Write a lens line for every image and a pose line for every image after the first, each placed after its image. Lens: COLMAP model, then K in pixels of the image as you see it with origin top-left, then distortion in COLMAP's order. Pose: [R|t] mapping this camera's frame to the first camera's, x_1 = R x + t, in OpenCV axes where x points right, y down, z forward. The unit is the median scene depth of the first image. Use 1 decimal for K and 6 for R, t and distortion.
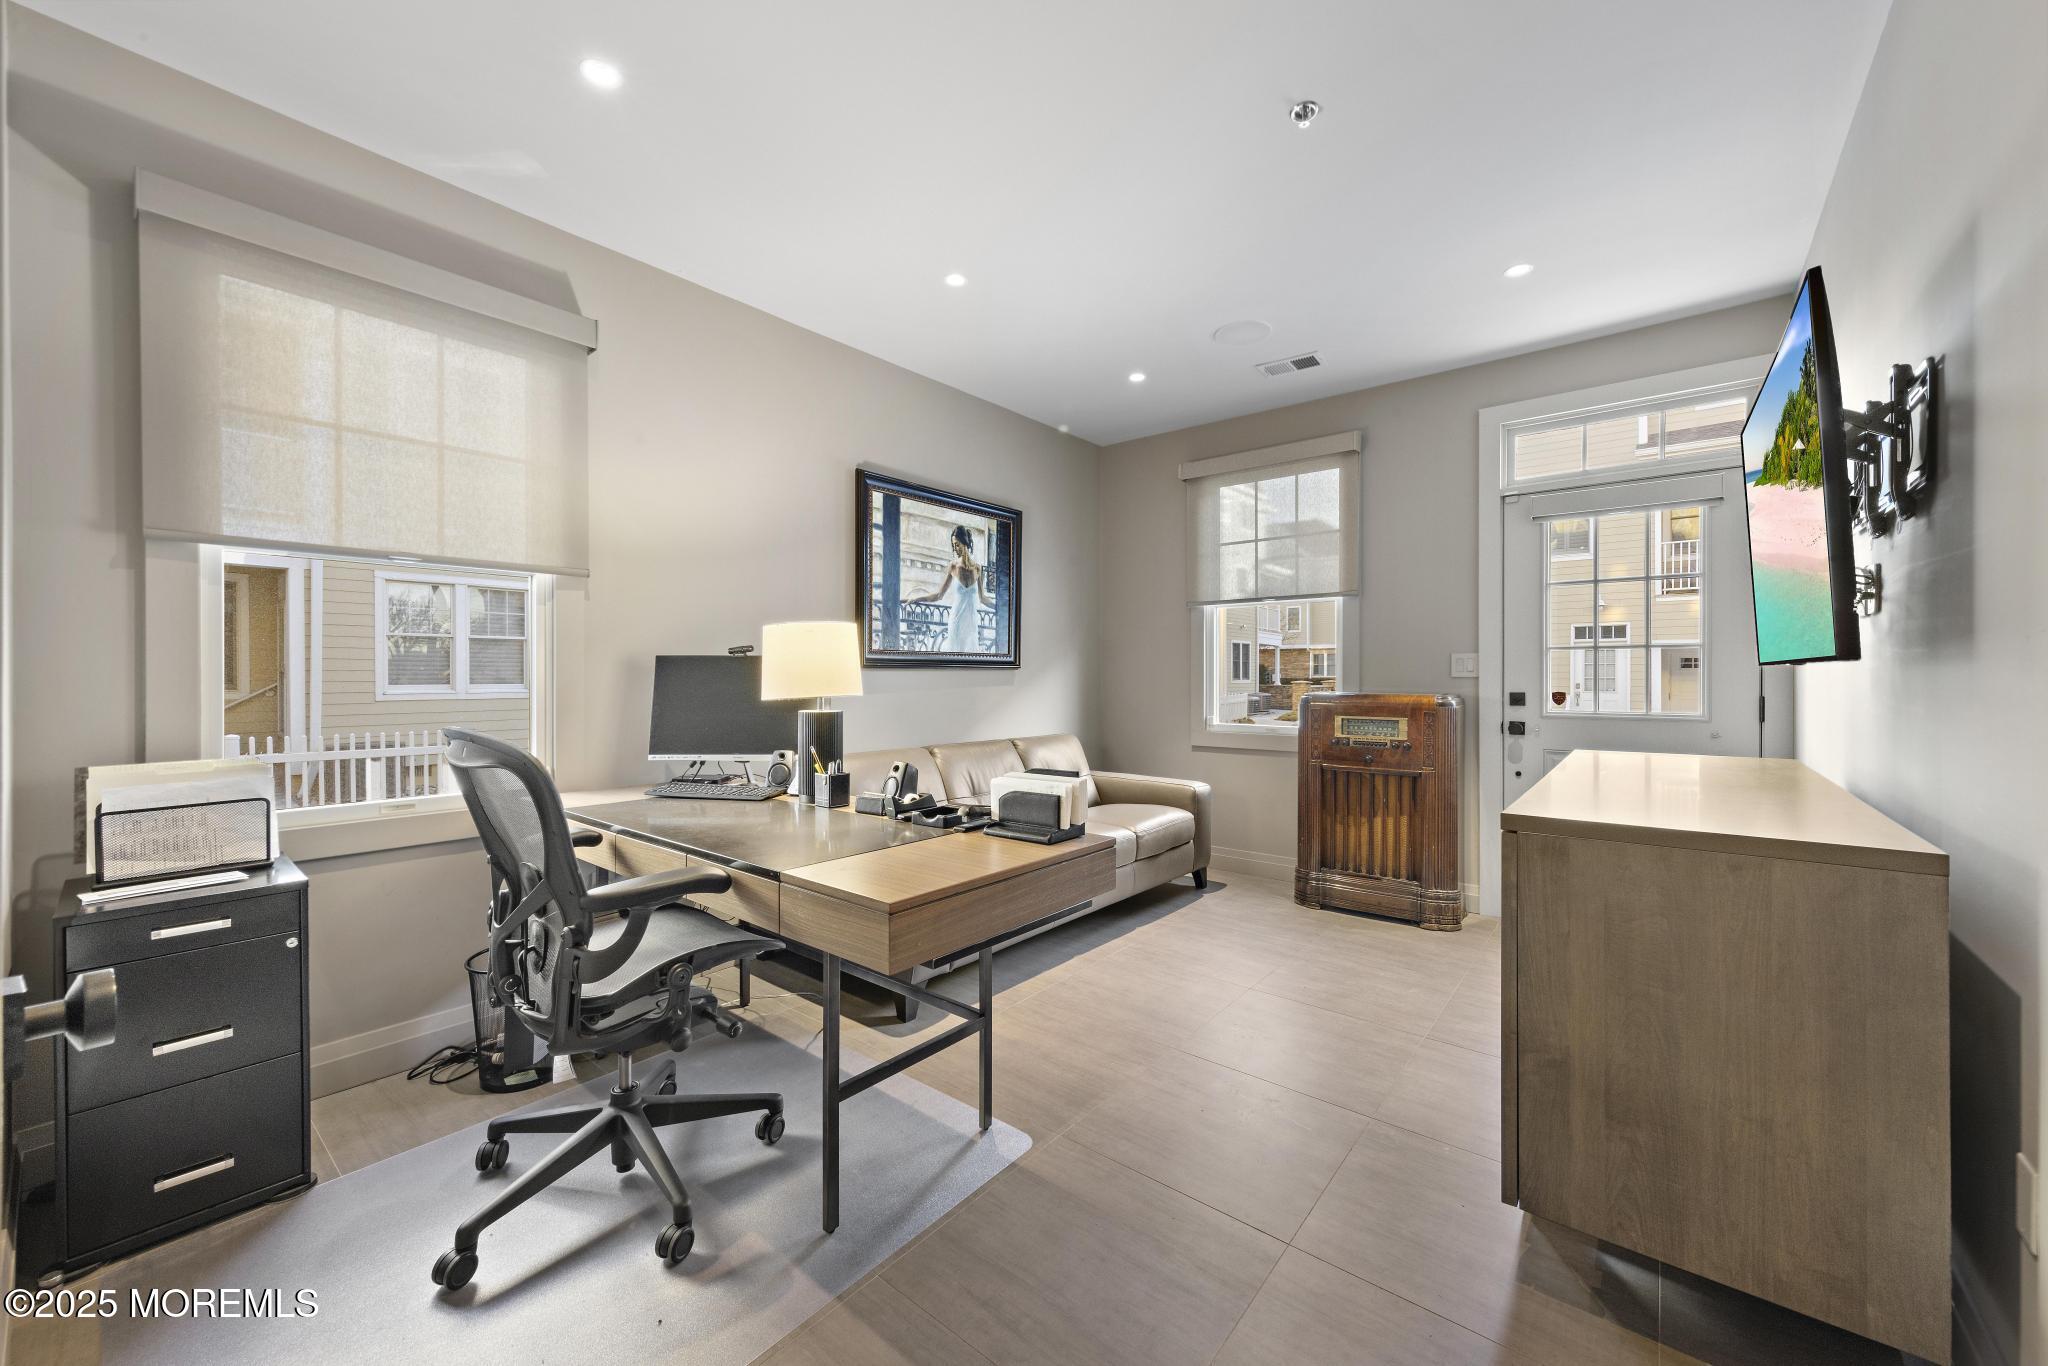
lens RADIAL K [[762.6, 0, 1015.7], [0, 762.6, 675.8], [0, 0, 1]] dist [0.002036, 0.000191]
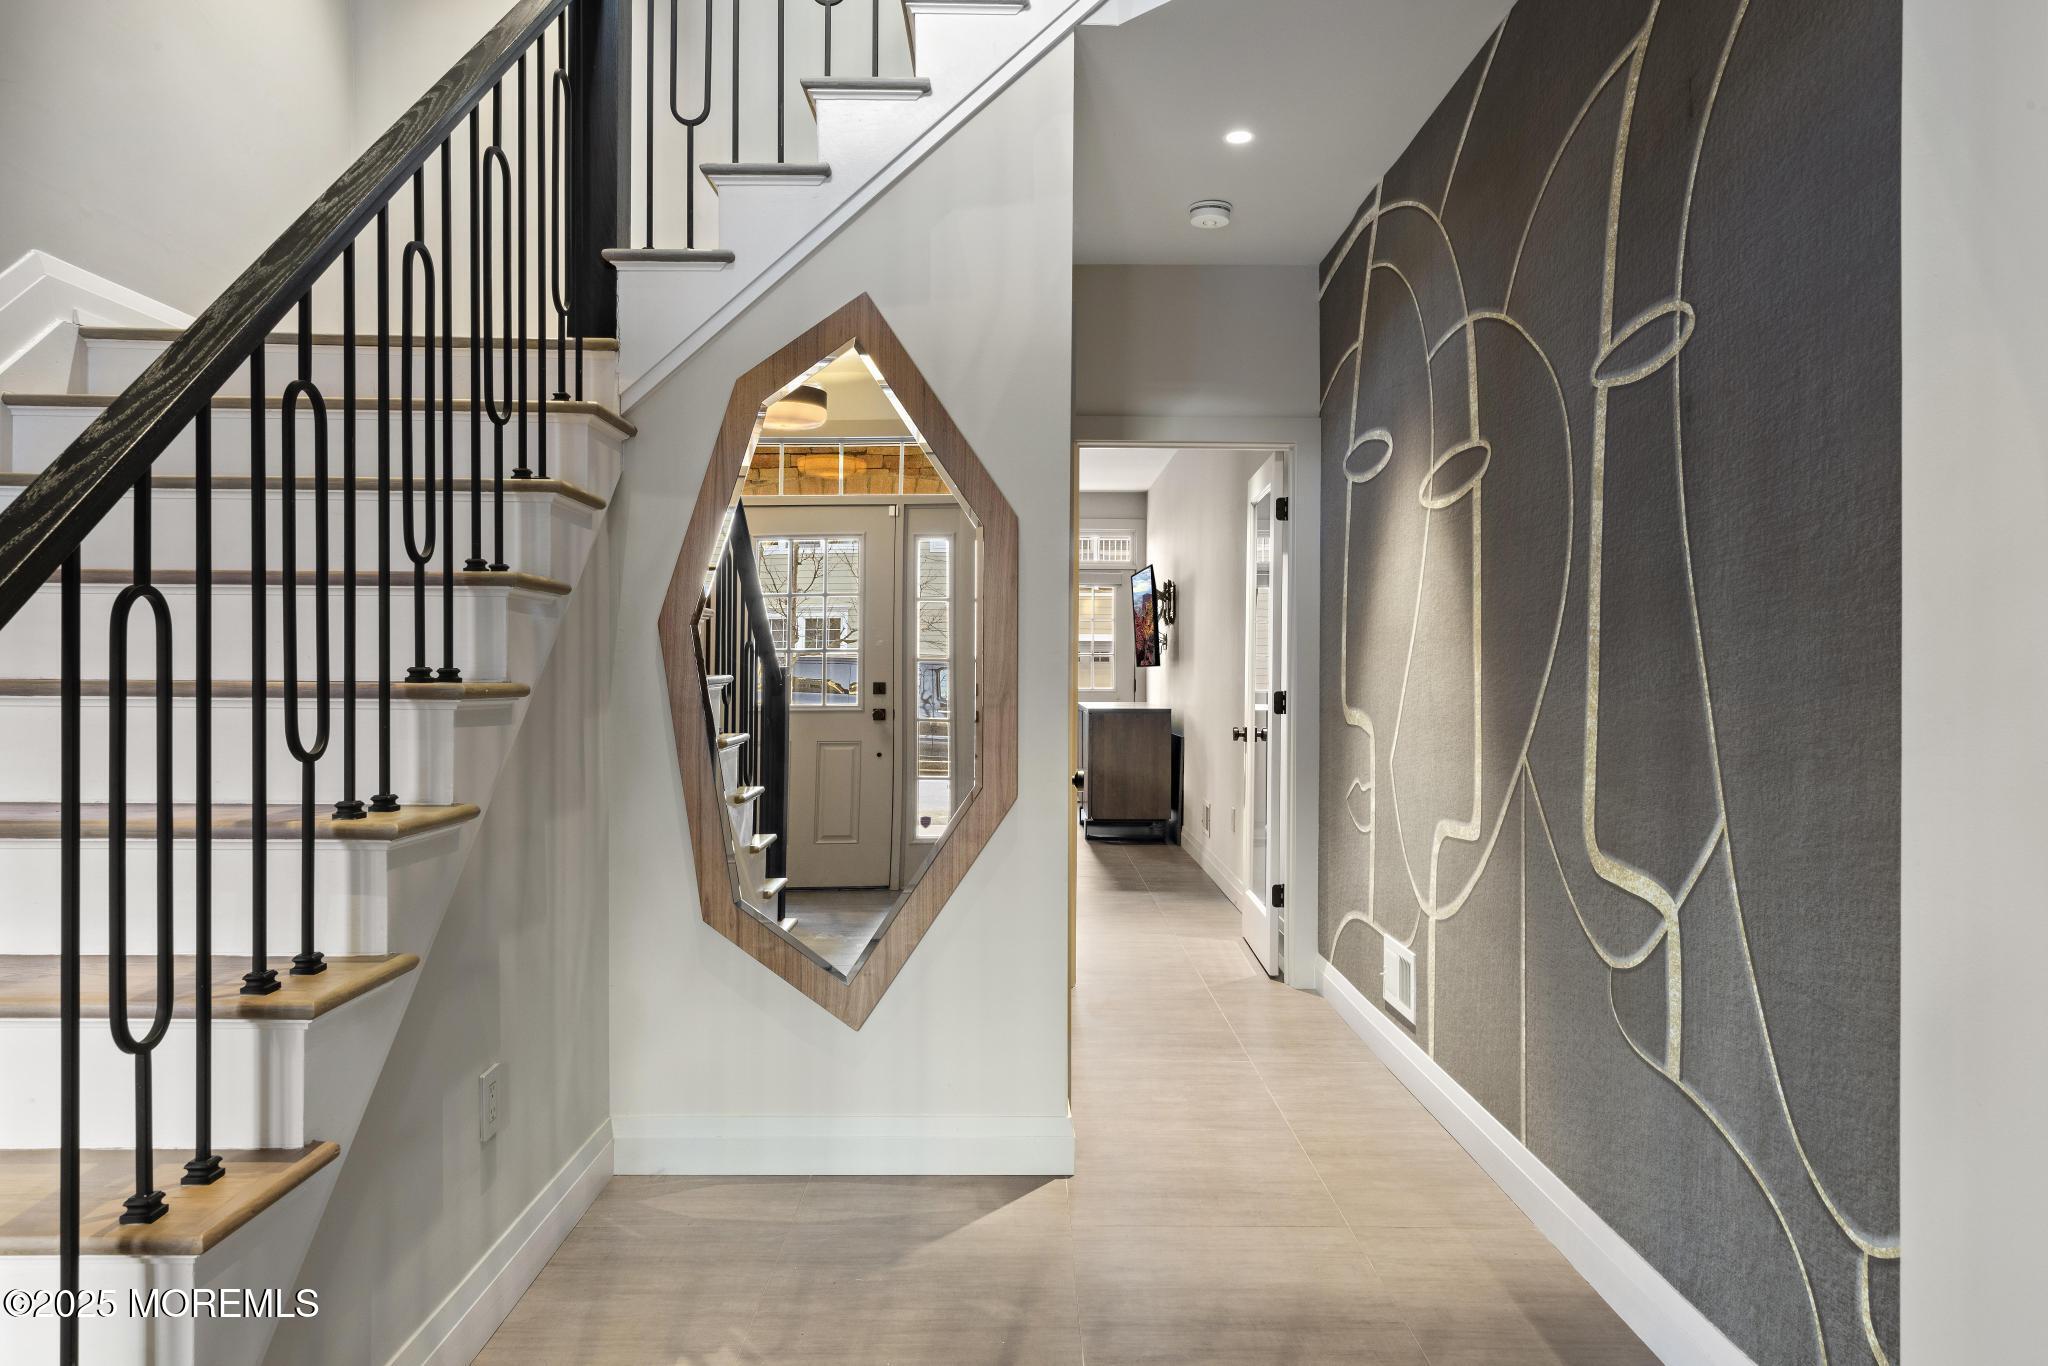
lens RADIAL K [[1325.0, 0, 1021.0], [0, 1325.0, 671.2], [0, 0, 1]] dist [0.012833, -0.003563]
pose [[0.765587, 0.000969, 0.643332, -3.612988], [-0.003249, 0.999992, 0.002361, 0.001465], [-0.643324, -0.003898, 0.765584, -3.551002]]
